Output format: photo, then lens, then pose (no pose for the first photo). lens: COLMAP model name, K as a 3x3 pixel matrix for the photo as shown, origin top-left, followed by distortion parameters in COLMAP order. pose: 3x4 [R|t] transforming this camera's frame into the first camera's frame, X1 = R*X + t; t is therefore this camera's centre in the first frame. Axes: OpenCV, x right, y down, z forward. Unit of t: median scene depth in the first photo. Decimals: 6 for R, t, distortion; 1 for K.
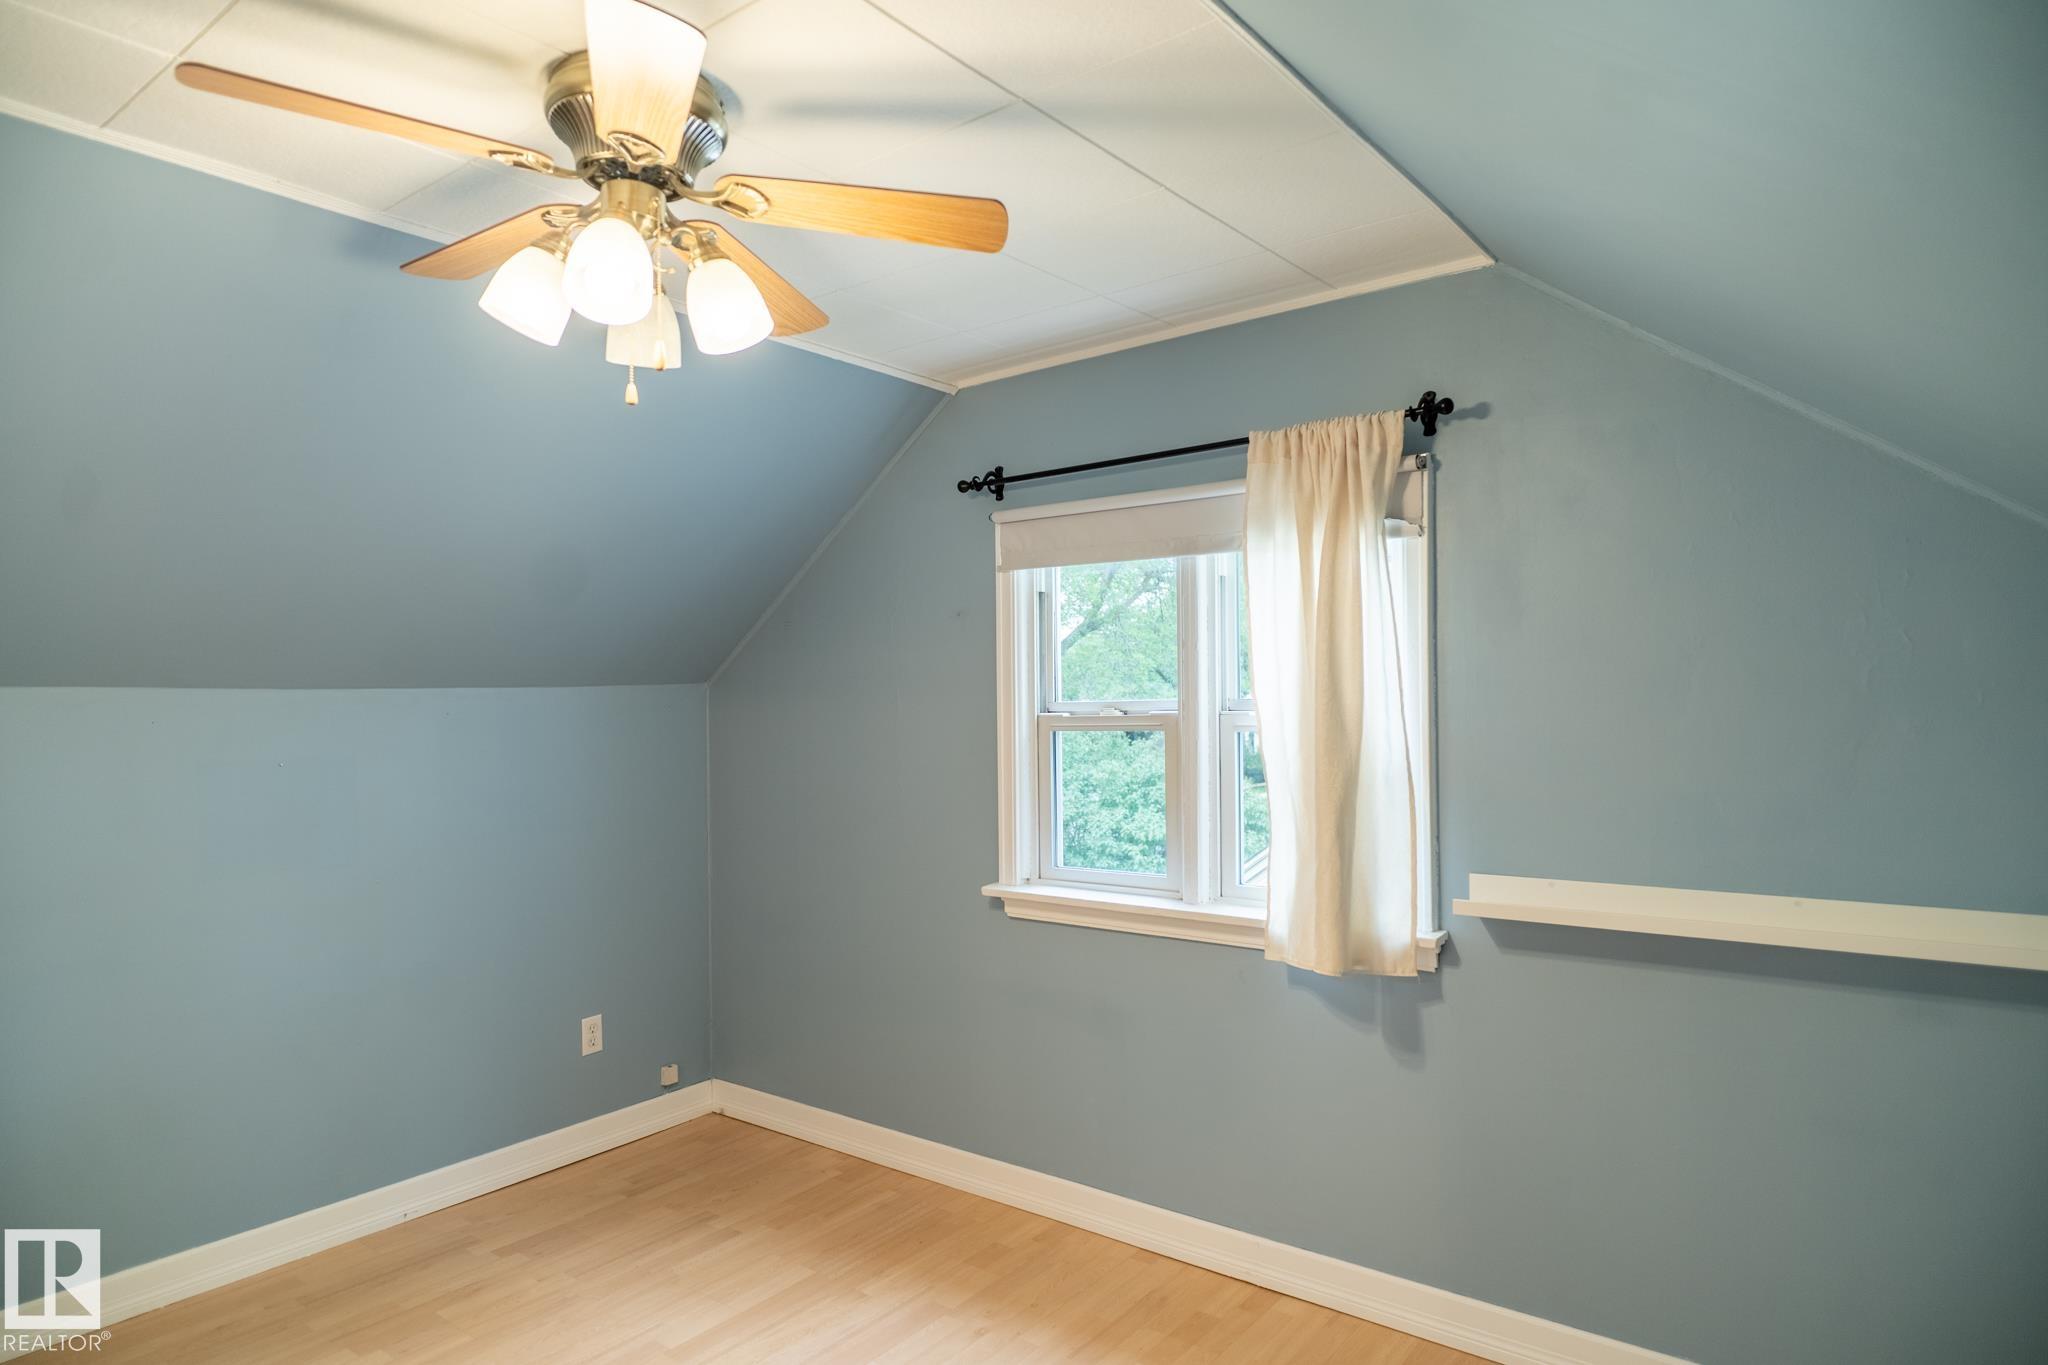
lens RADIAL K [[1205.6, 0, 1024.0], [0, 1205.6, 682.5], [0, 0, 1]] dist [-0.000170, 0.000396]
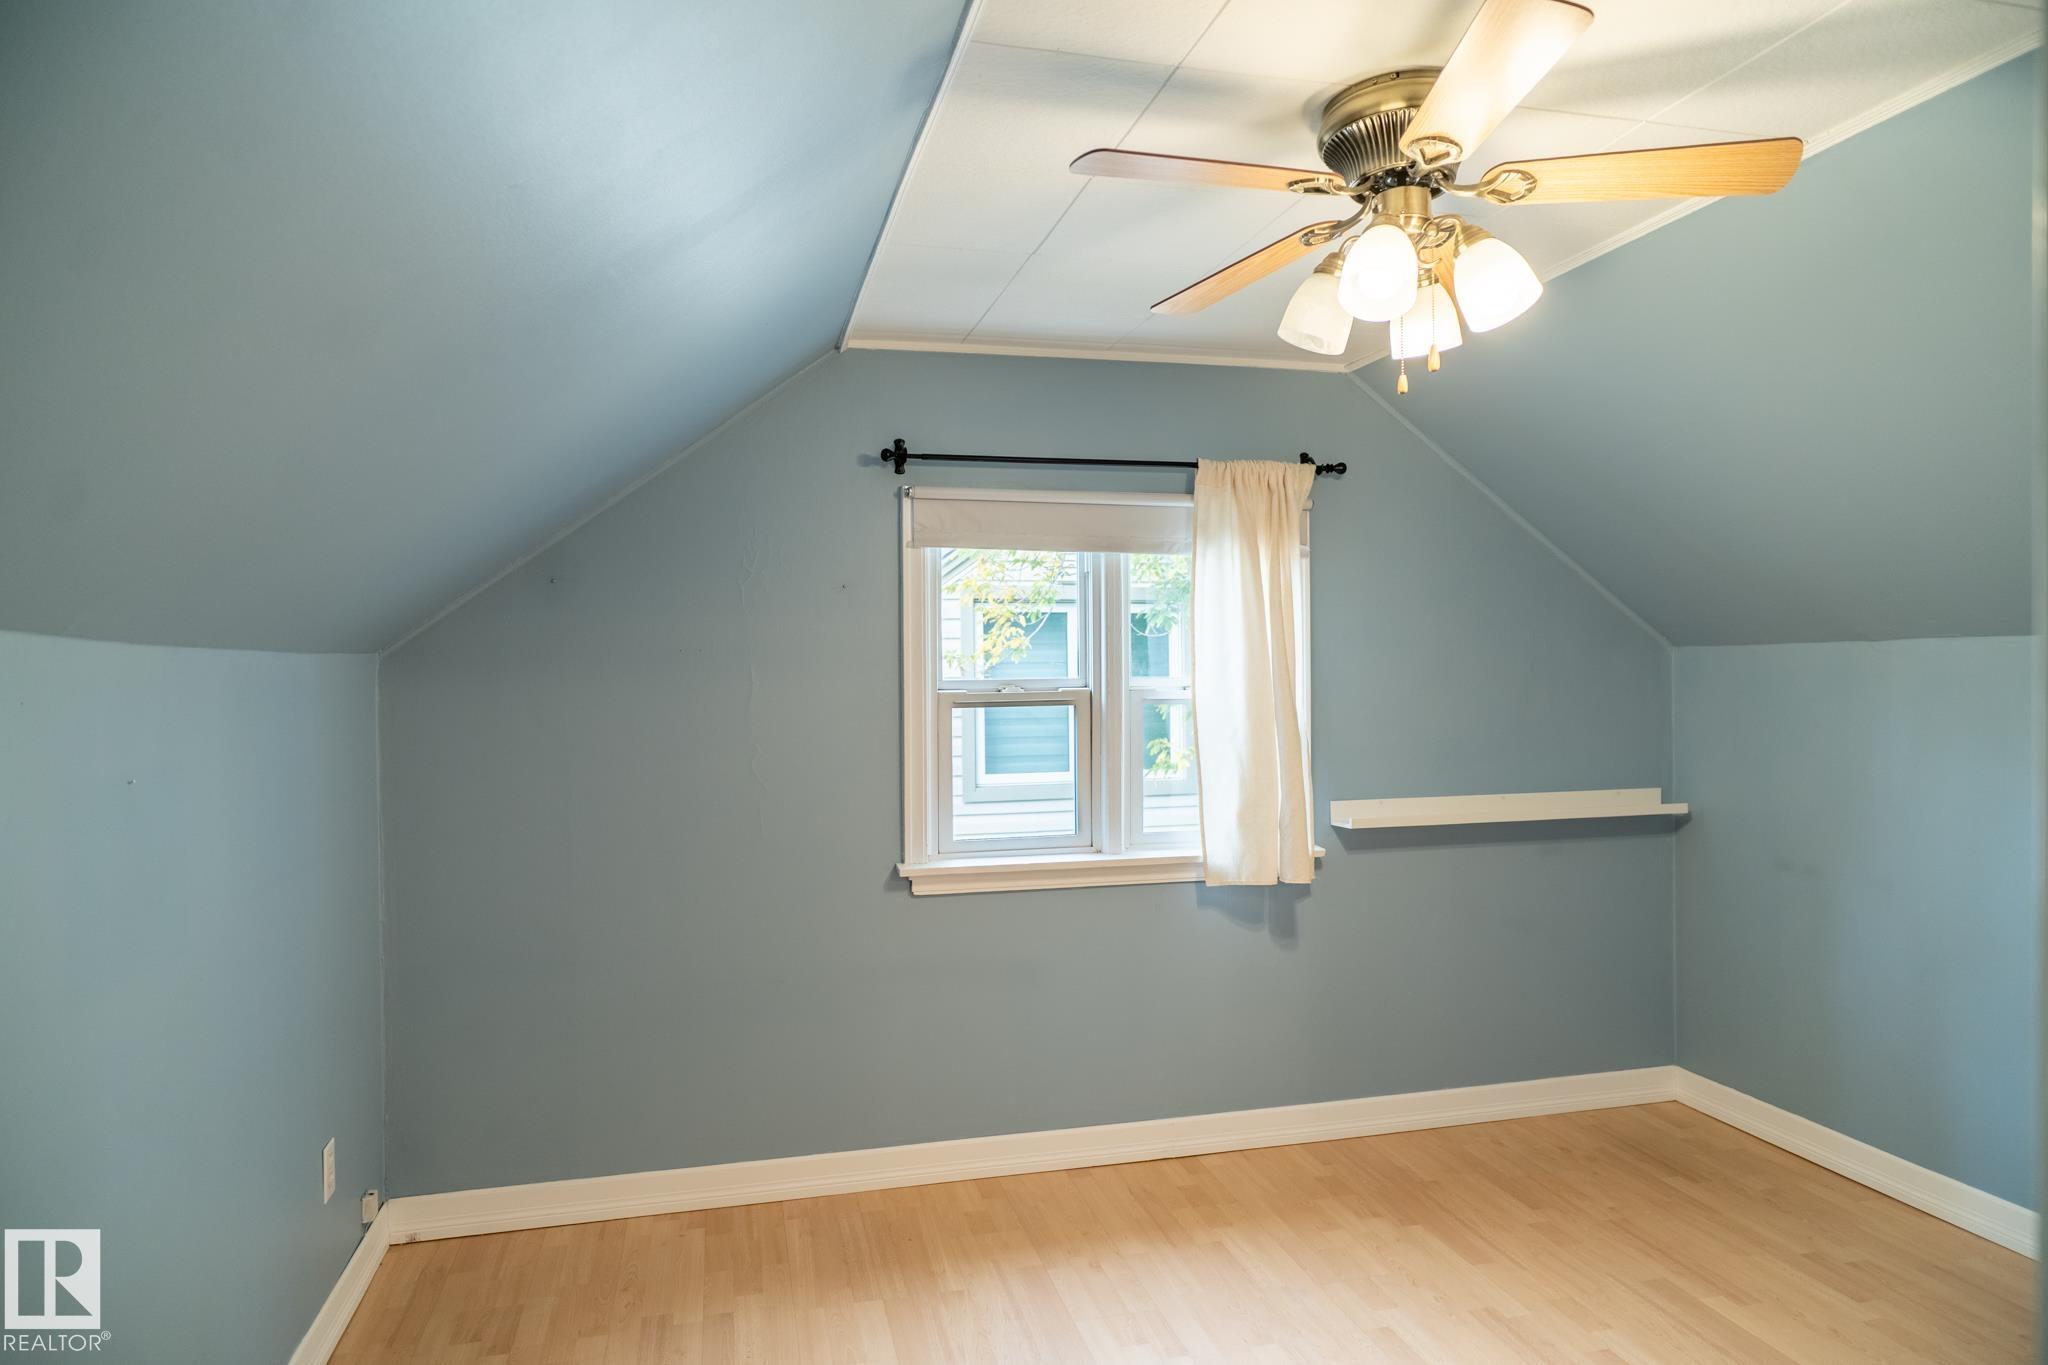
lens RADIAL K [[1220.6, 0, 1024.0], [0, 1220.6, 682.5], [0, 0, 1]] dist [0.001481, 0.001012]
pose [[0.615568, 0.006662, 0.788055, -0.870638], [-0.007595, 0.999968, -0.002521, 0.023668], [-0.788047, -0.004433, 0.615599, 0.360181]]
